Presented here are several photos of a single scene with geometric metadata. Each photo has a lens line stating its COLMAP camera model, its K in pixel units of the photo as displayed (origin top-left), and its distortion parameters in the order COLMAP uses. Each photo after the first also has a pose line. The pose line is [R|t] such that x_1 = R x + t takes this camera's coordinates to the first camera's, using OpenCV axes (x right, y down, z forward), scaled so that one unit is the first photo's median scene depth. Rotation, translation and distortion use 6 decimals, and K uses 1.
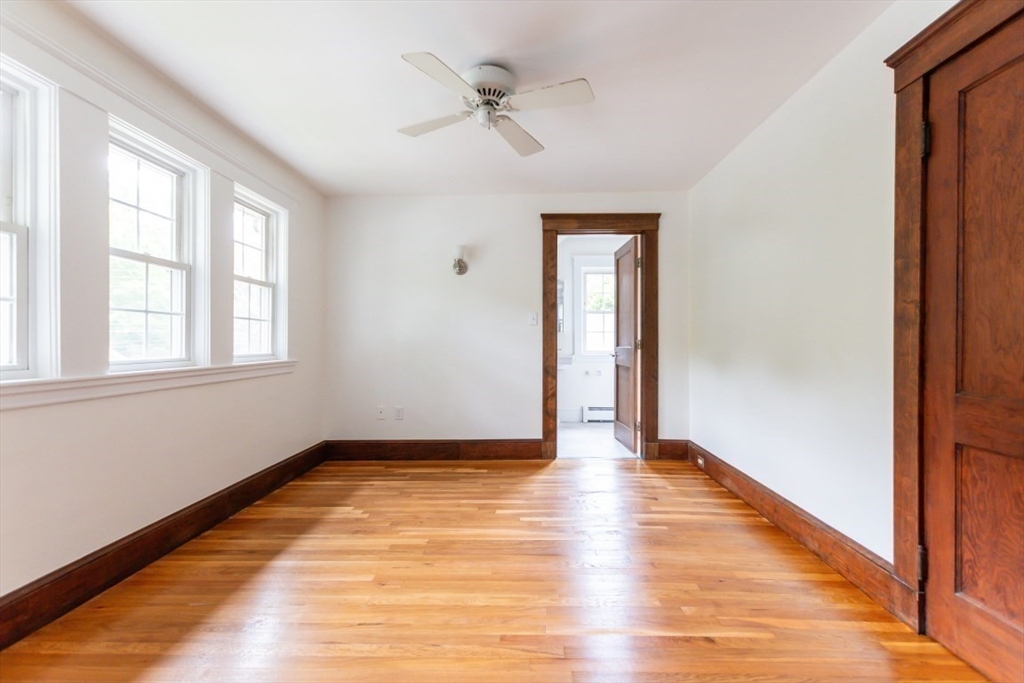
lens RADIAL K [[445.6, 0, 517.2], [0, 445.6, 341.2], [0, 0, 1]] dist [-0.000299, -0.000534]
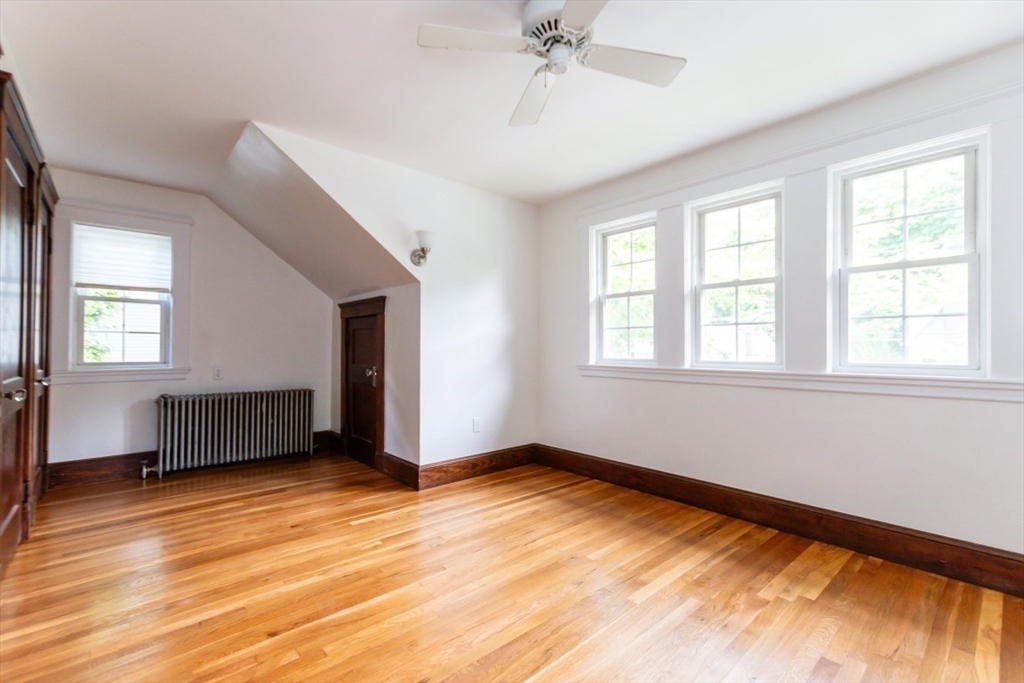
lens RADIAL K [[445.6, 0, 517.2], [0, 445.6, 341.2], [0, 0, 1]] dist [-0.000299, -0.000534]
pose [[-0.734004, -0.010007, -0.679072, 0.466373], [0.001495, 0.999865, -0.016351, 0.002200], [0.679144, -0.013017, -0.733890, 1.385489]]
